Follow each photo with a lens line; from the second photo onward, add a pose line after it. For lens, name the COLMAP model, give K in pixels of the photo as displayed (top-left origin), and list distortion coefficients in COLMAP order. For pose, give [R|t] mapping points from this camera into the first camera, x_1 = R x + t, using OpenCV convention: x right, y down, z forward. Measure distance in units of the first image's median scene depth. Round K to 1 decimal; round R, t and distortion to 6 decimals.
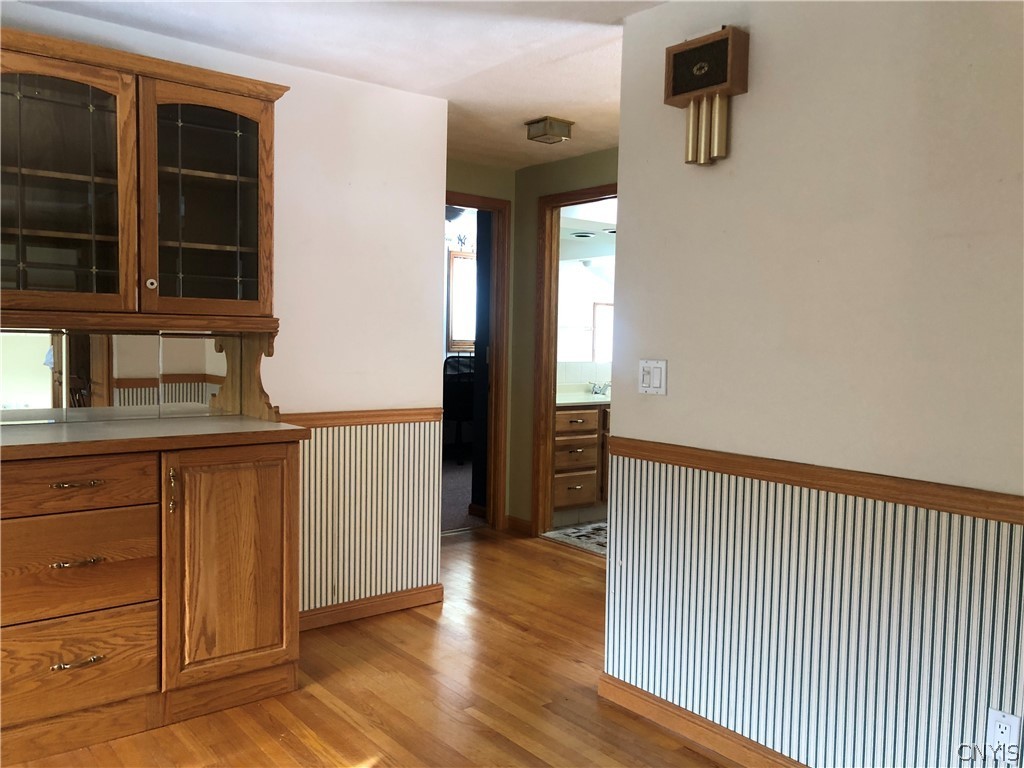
lens RADIAL K [[825.7, 0, 509.2], [0, 825.7, 383.7], [0, 0, 1]] dist [-0.002175, 0.004486]
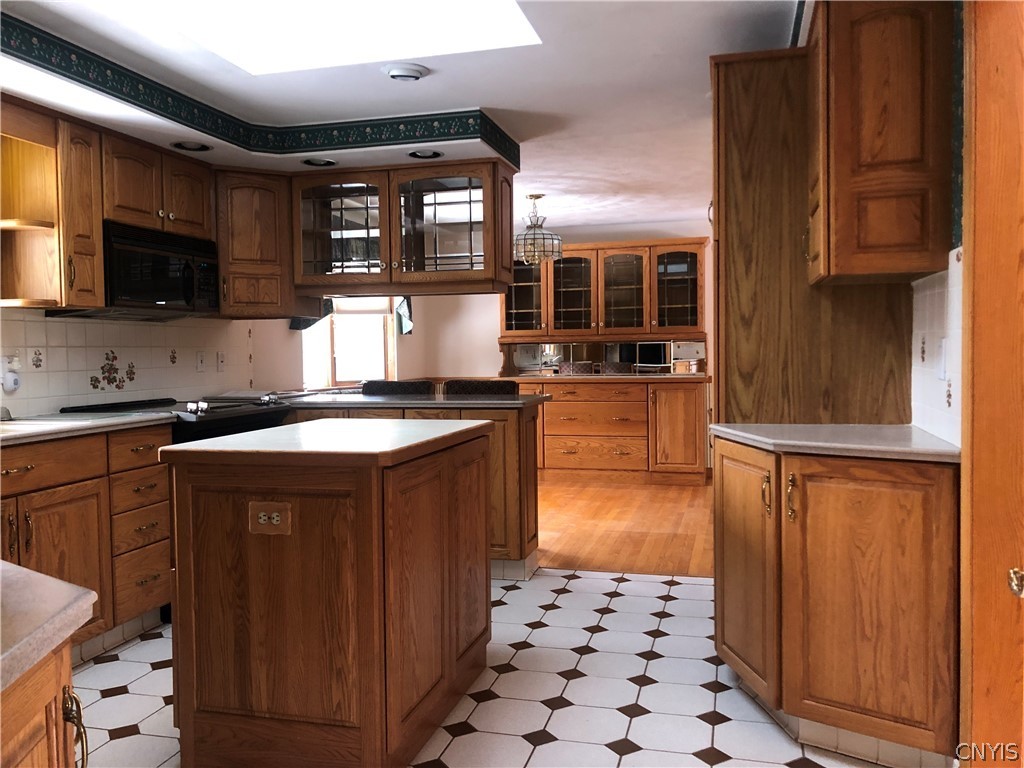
lens RADIAL K [[825.7, 0, 510.0], [0, 825.7, 382.1], [0, 0, 1]] dist [-0.002175, 0.004486]
pose [[0.585706, 0.004453, -0.810512, 1.512629], [-0.017904, 0.999812, -0.007445, 0.104047], [0.810326, 0.018872, 0.585675, -0.978980]]
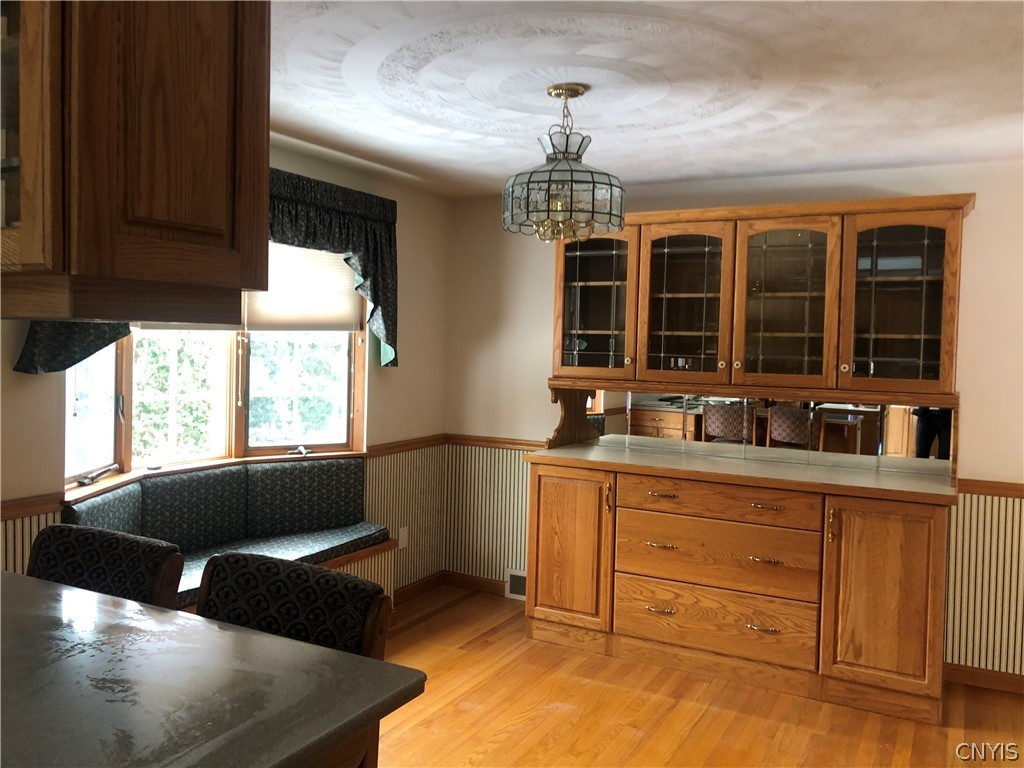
lens RADIAL K [[825.7, 0, 534.9], [0, 825.7, 365.0], [0, 0, 1]] dist [-0.002175, 0.004486]
pose [[0.407308, 0.016978, -0.913133, 0.594675], [-0.066927, 0.997694, -0.011303, -0.079227], [0.910835, 0.065717, 0.407505, 0.001907]]
